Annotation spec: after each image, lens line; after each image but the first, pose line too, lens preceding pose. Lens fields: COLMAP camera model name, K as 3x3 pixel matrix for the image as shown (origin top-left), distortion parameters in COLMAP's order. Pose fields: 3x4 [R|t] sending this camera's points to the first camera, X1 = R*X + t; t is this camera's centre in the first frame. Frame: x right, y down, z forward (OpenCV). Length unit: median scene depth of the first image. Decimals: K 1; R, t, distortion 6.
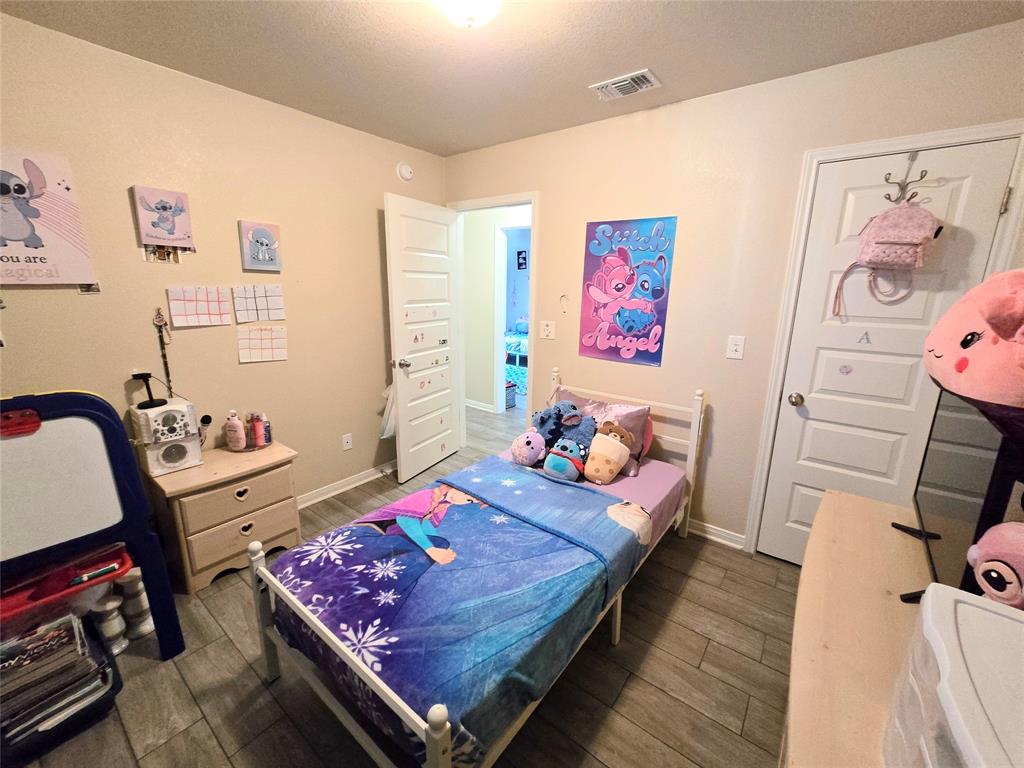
lens RADIAL K [[418.7, 0, 511.8], [0, 418.7, 381.7], [0, 0, 1]] dist [-0.010342, -0.000640]
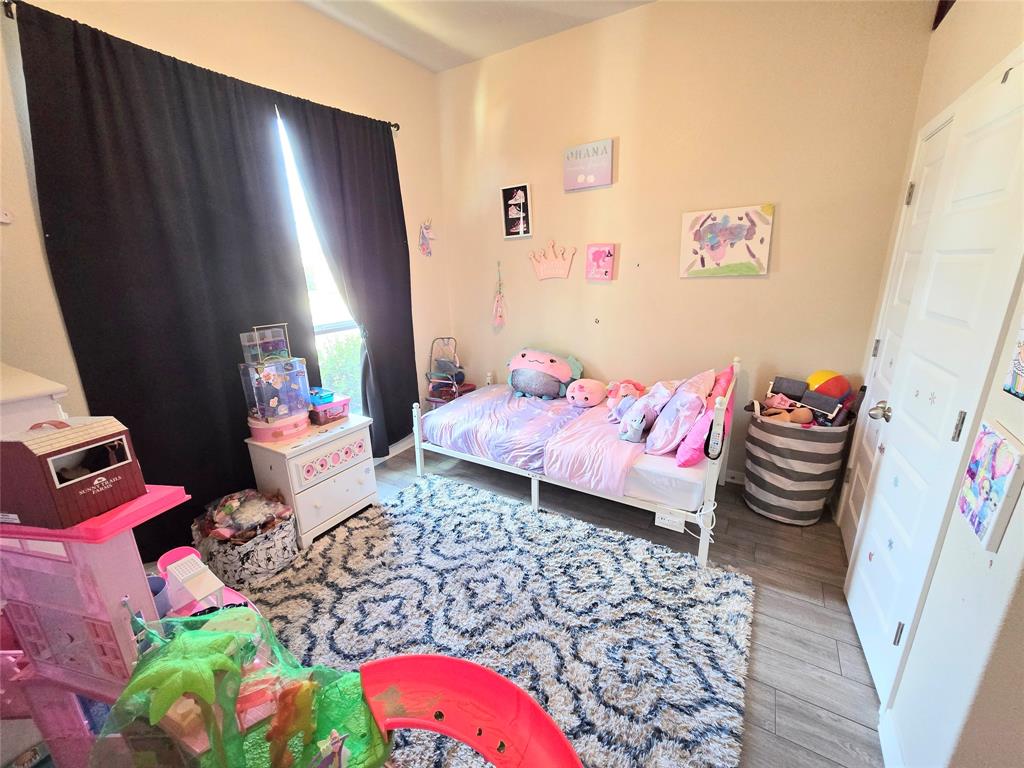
lens RADIAL K [[418.7, 0, 511.5], [0, 418.7, 384.1], [0, 0, 1]] dist [-0.010342, -0.000640]
pose [[0.991992, -0.070228, 0.104978, -0.033490], [0.064479, 0.996279, 0.057191, -0.150383], [-0.108604, -0.049964, 0.992829, 0.599096]]
